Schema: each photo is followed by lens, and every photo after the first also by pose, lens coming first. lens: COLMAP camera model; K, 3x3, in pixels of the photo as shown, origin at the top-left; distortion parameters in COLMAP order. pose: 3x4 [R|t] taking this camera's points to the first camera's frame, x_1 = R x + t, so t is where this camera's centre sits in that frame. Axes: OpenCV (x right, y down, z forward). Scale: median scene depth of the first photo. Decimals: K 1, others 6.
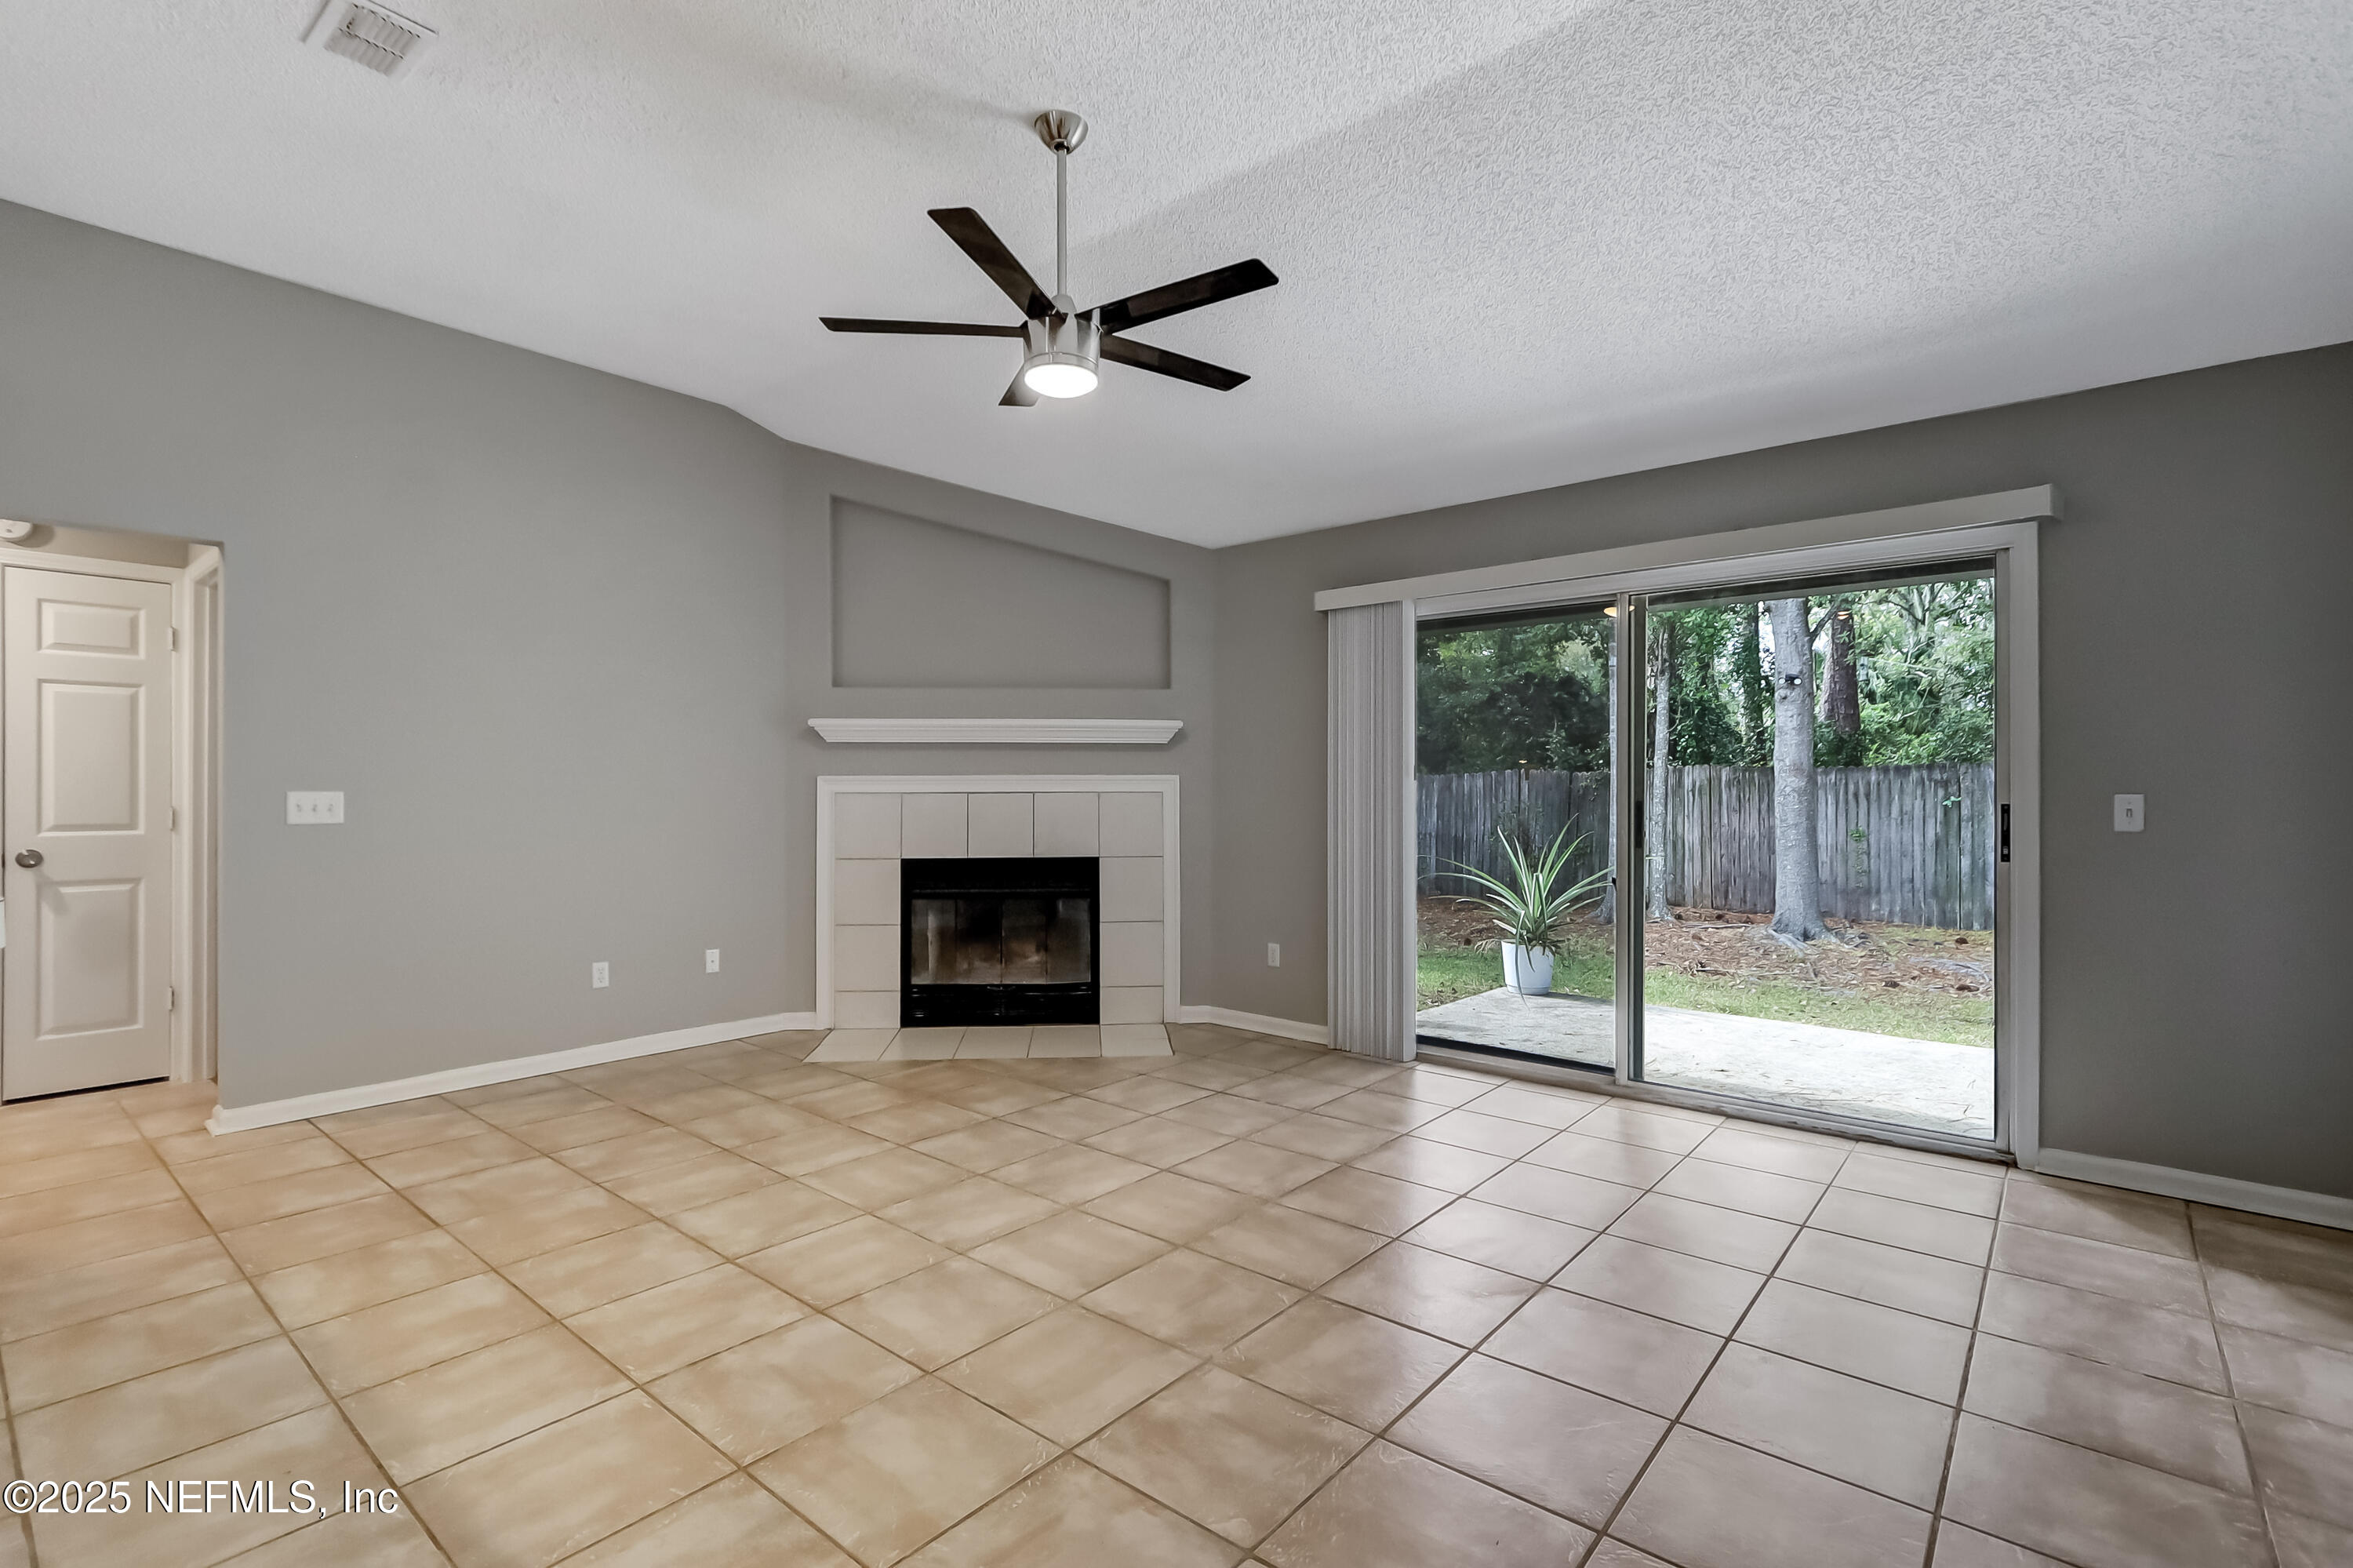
lens RADIAL K [[1080.3, 0, 1162.6], [0, 1080.3, 794.1], [0, 0, 1]] dist [0.003835, 0.000833]
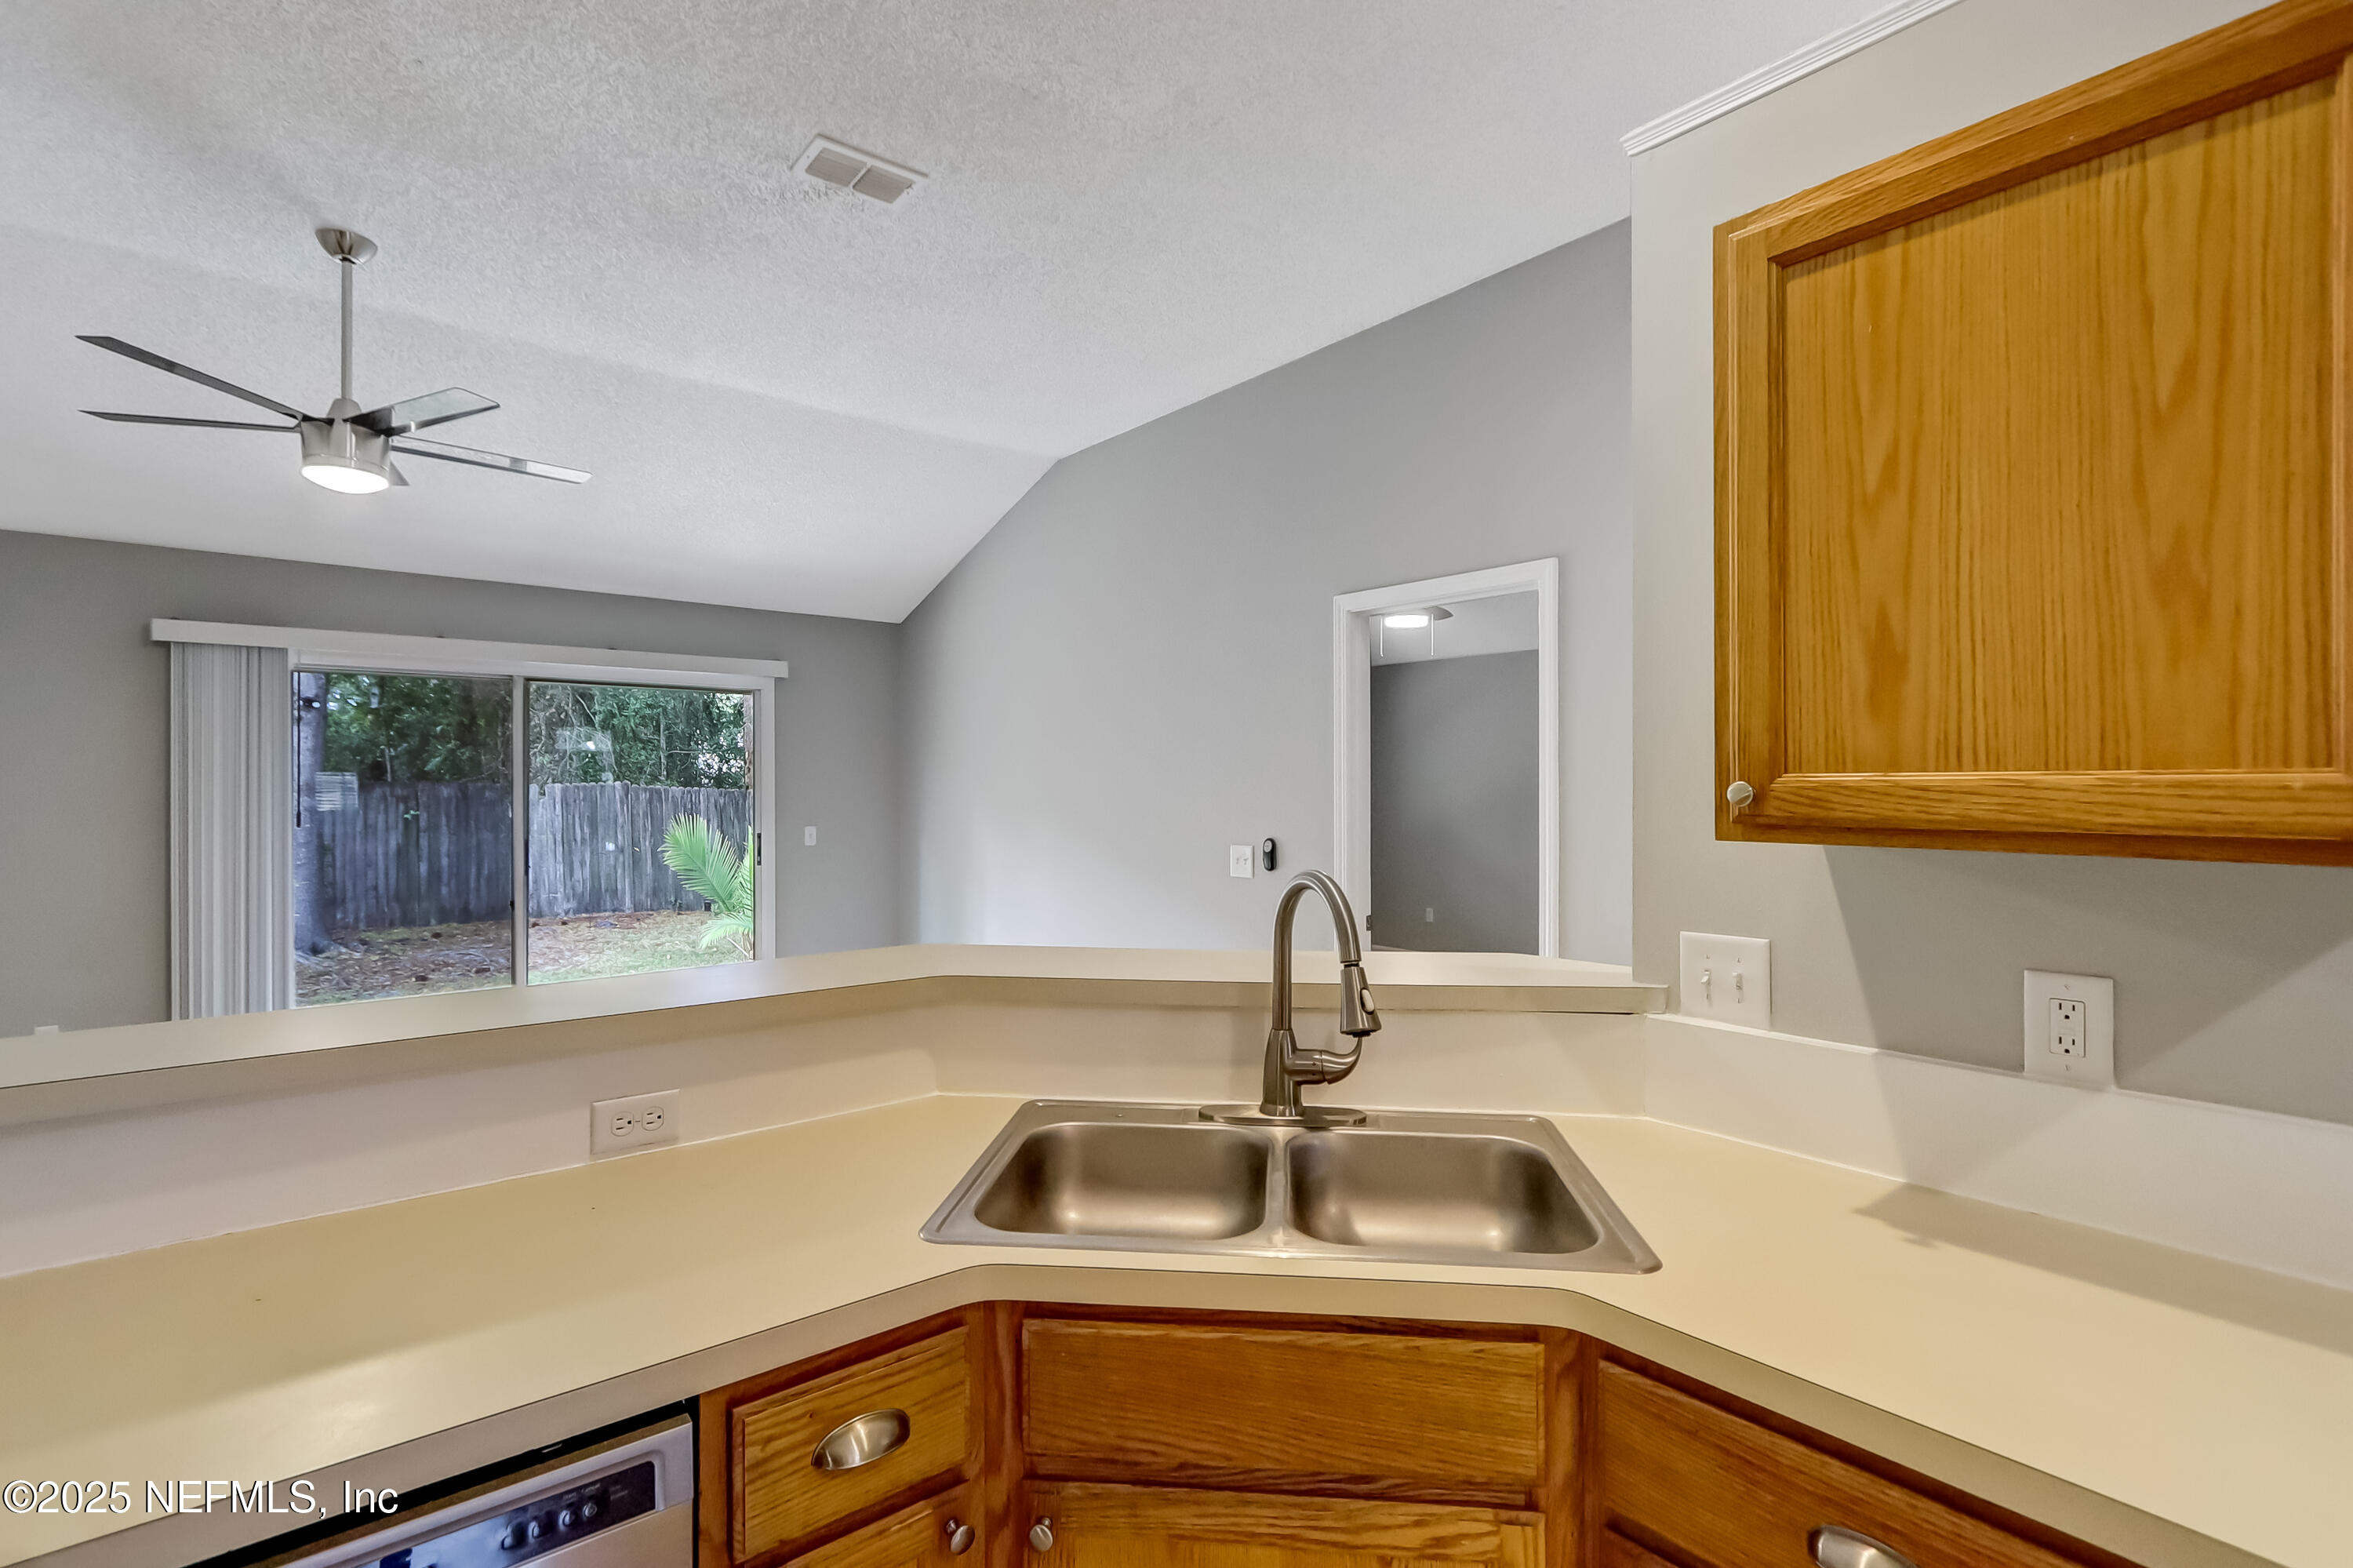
lens RADIAL K [[1080.3, 0, 1181.7], [0, 1080.3, 772.1], [0, 0, 1]] dist [0.003835, 0.000833]
pose [[0.176226, 0.013099, 0.984263, -0.551251], [0.003901, 0.999894, -0.014005, -0.041911], [-0.984342, 0.006308, 0.176157, 0.003168]]
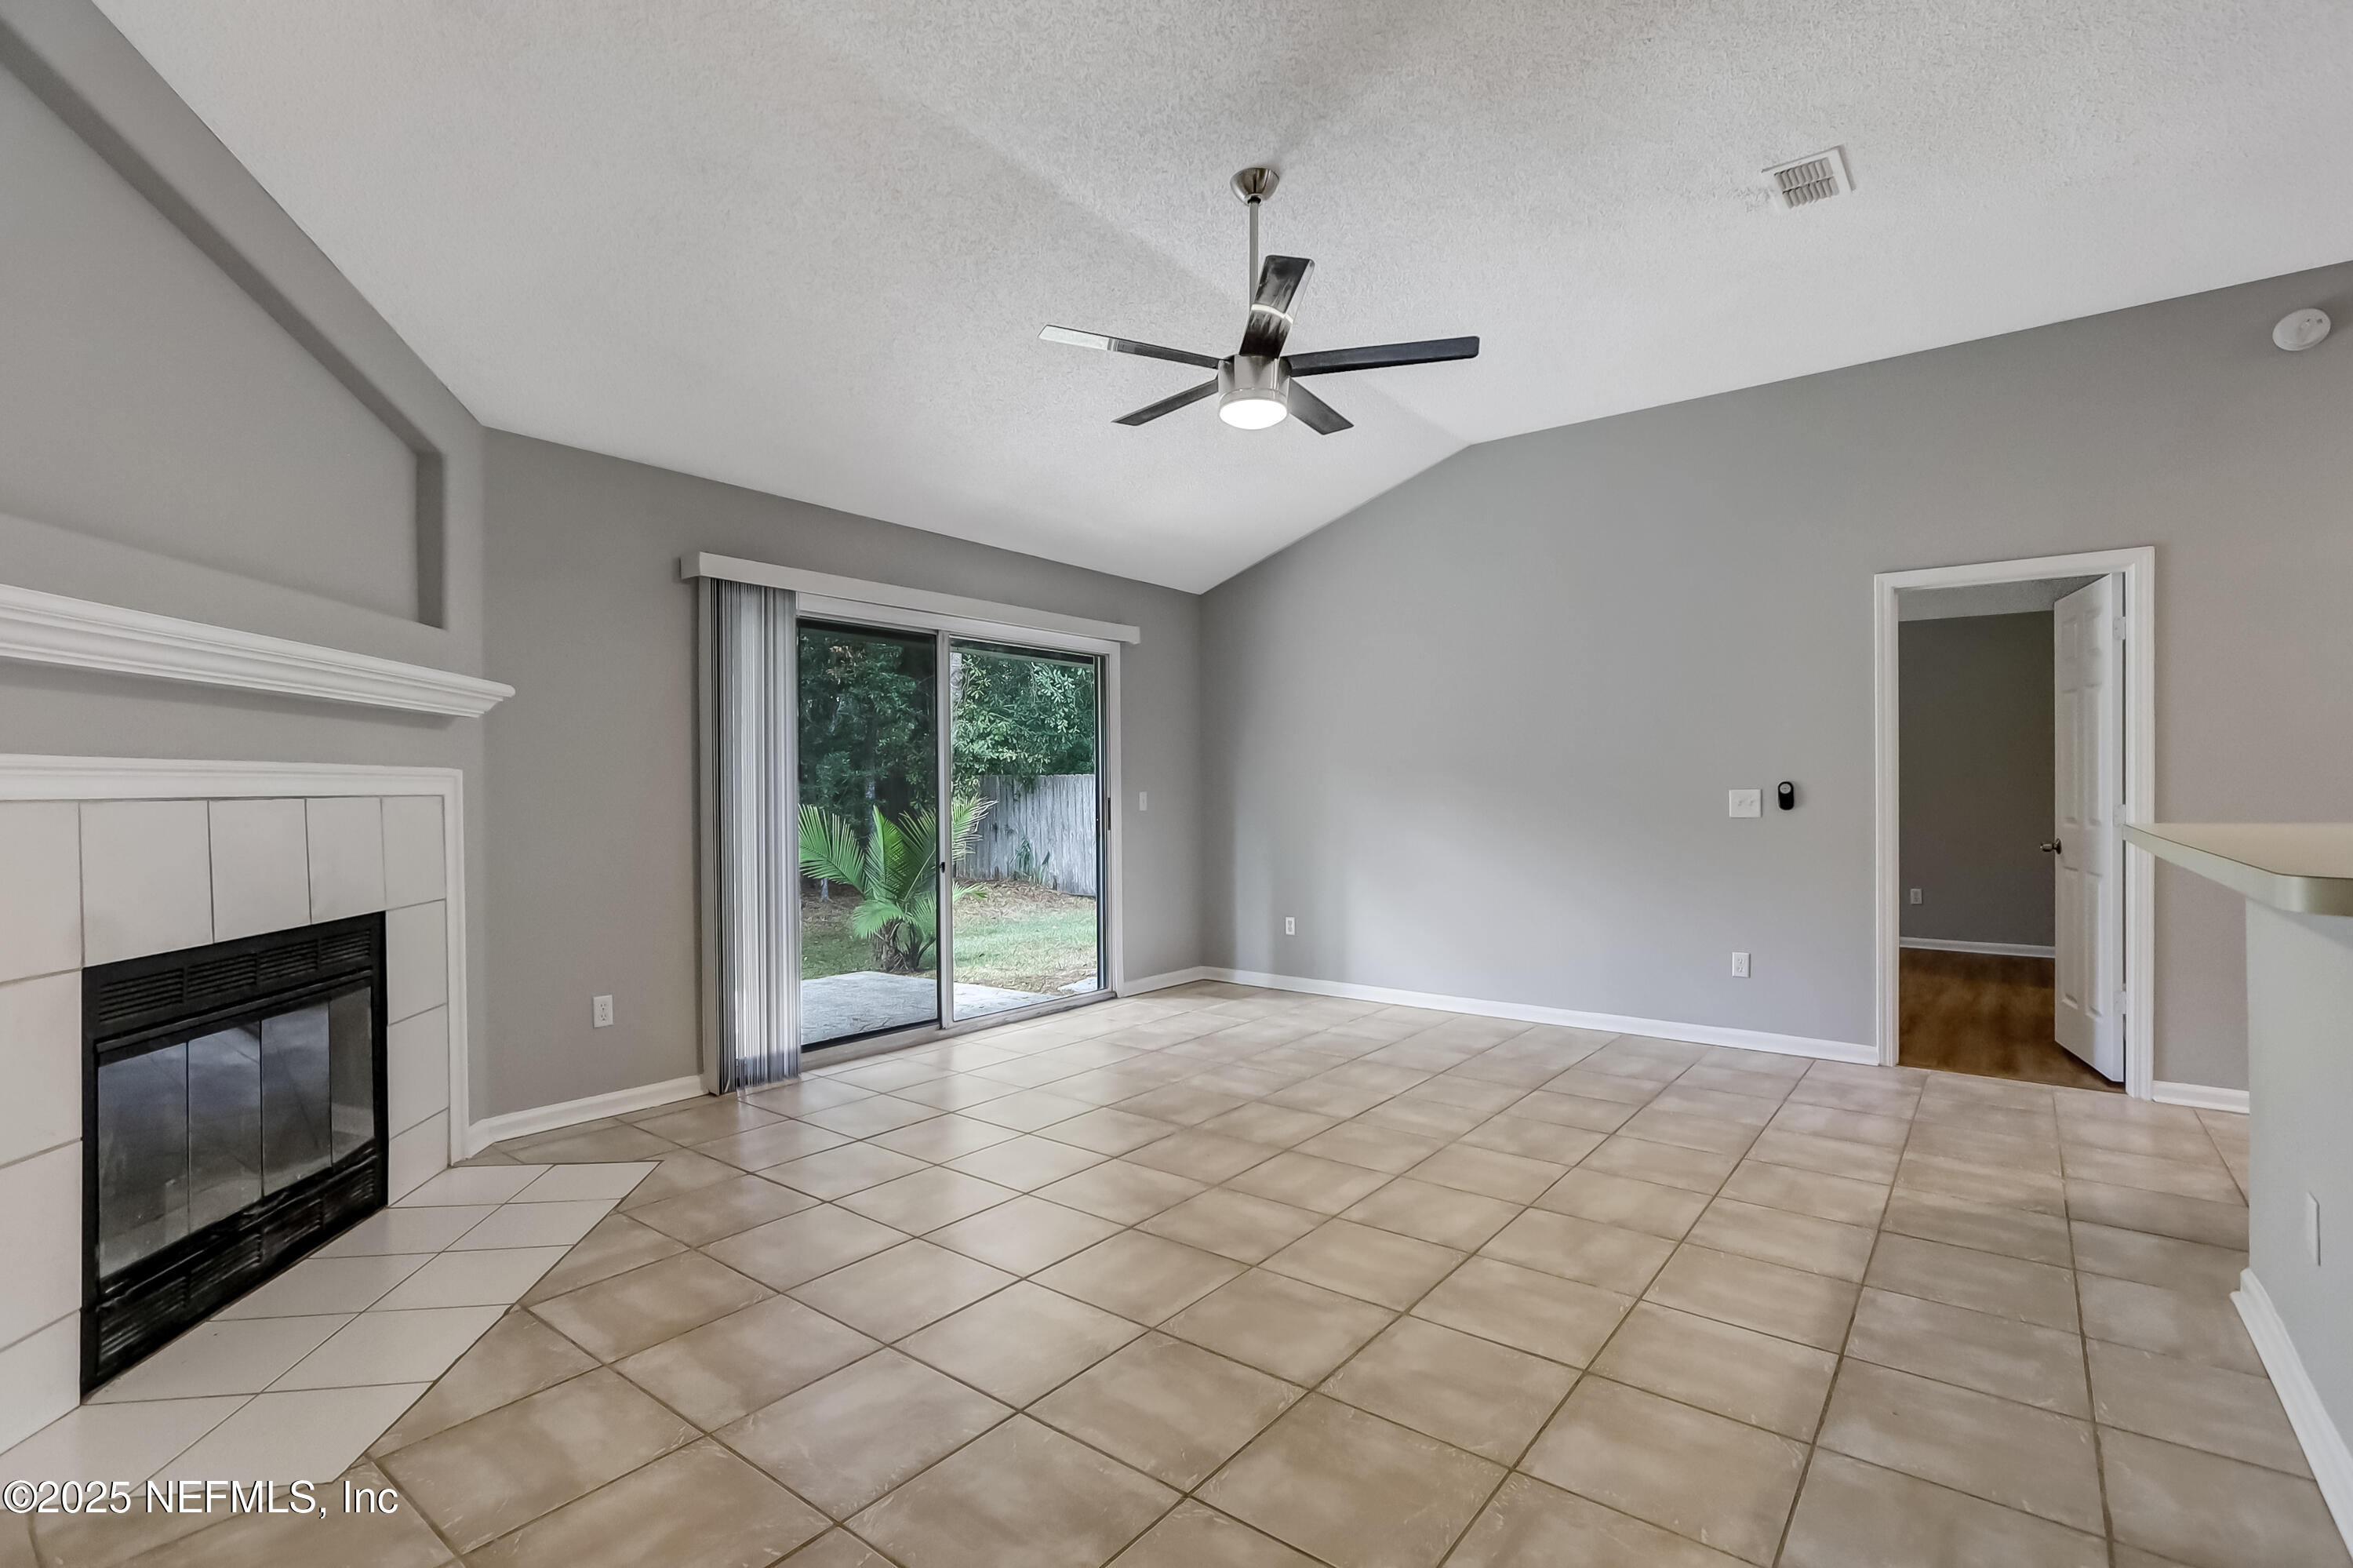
lens RADIAL K [[1080.3, 0, 1185.3], [0, 1080.3, 800.7], [0, 0, 1]] dist [0.003835, 0.000833]
pose [[-0.045816, -0.009008, 0.998909, -0.657310], [0.007800, 0.999926, 0.009375, -0.001604], [-0.998919, 0.008221, -0.045742, 0.623390]]
